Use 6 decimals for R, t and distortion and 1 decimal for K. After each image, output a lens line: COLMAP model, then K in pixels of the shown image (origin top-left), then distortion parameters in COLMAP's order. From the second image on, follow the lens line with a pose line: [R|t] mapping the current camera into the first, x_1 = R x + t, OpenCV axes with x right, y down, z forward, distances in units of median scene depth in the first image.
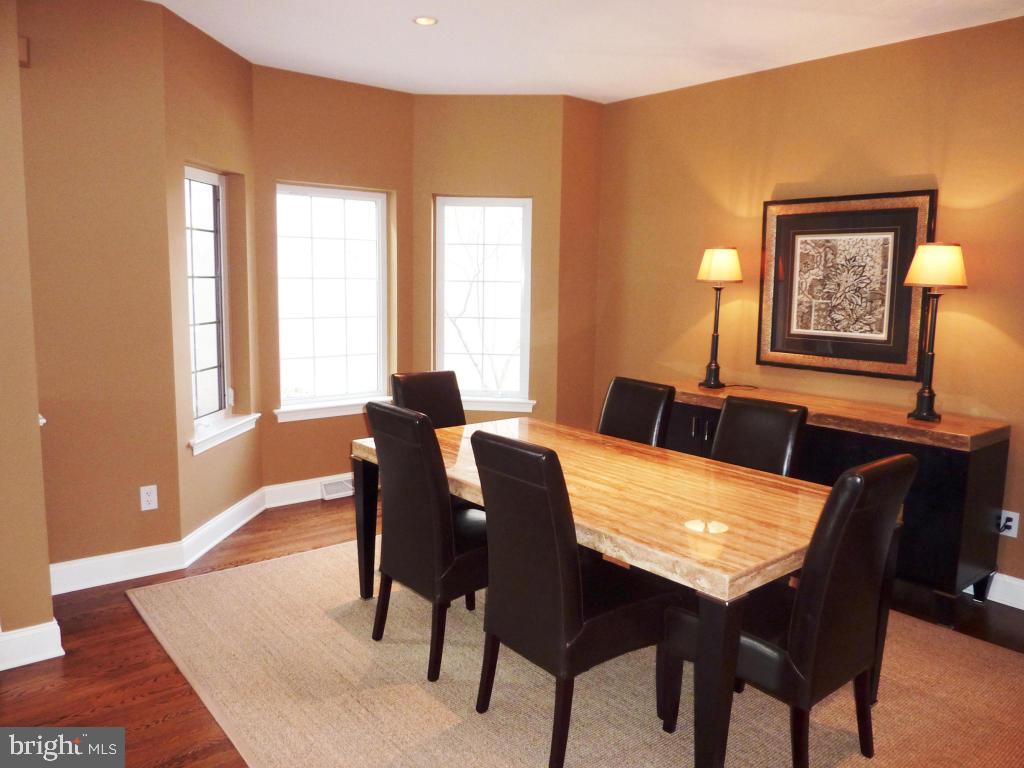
lens RADIAL K [[747.6, 0, 512.0], [0, 747.6, 384.0], [0, 0, 1]] dist [-0.029318, -0.002453]
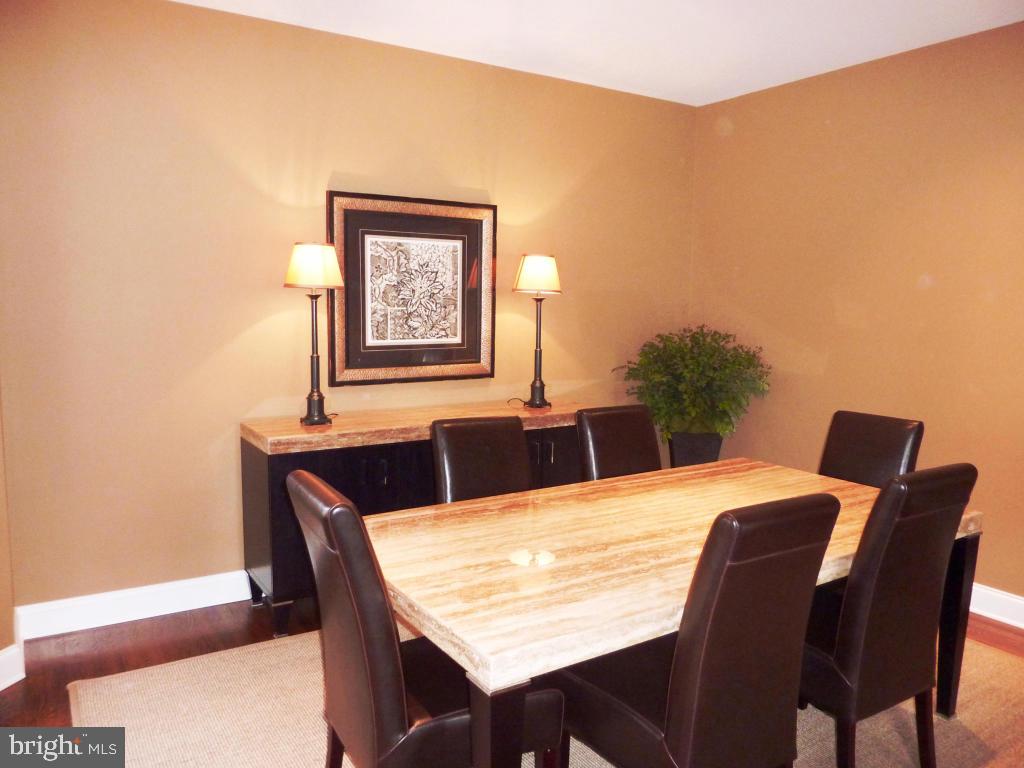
lens RADIAL K [[759.4, 0, 512.0], [0, 759.4, 384.0], [0, 0, 1]] dist [-0.003763, -0.004524]
pose [[0.092380, -0.132414, 0.986880, -0.534685], [0.123699, 0.984967, 0.120578, -0.117599], [-0.988010, 0.110937, 0.107370, 0.783068]]
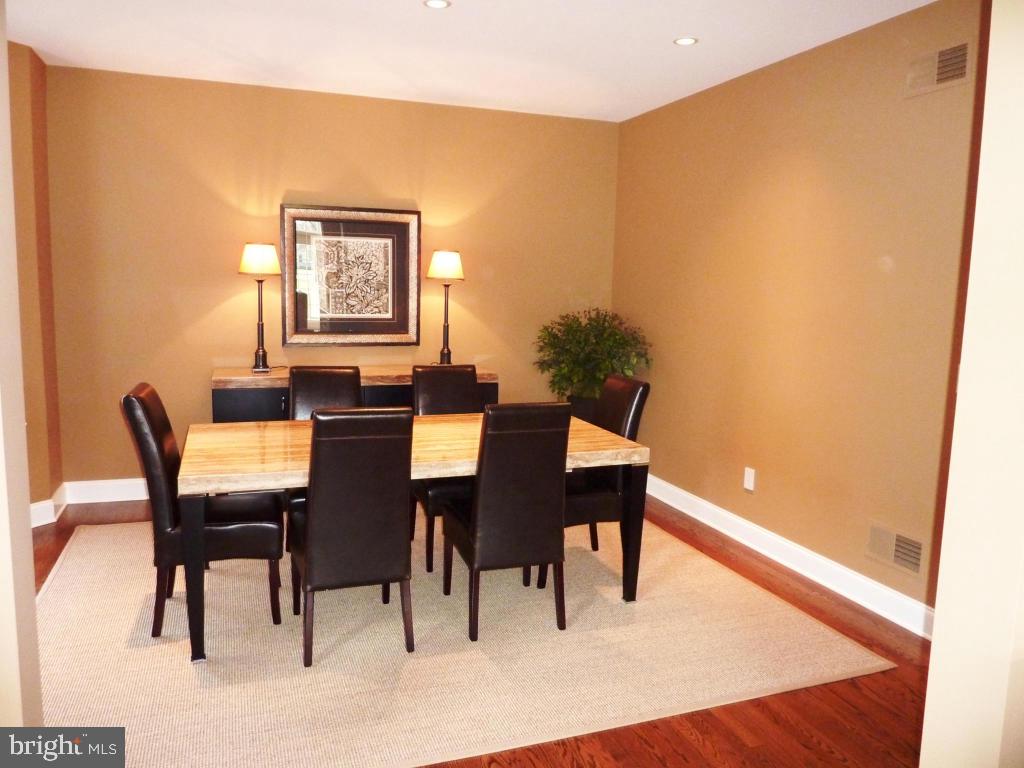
lens RADIAL K [[759.4, 0, 512.0], [0, 759.4, 384.0], [0, 0, 1]] dist [-0.003763, -0.004524]
pose [[0.315204, -0.137445, 0.939018, -0.718442], [0.111270, 0.987985, 0.107262, -0.061754], [-0.942478, 0.070675, 0.326710, 0.329839]]
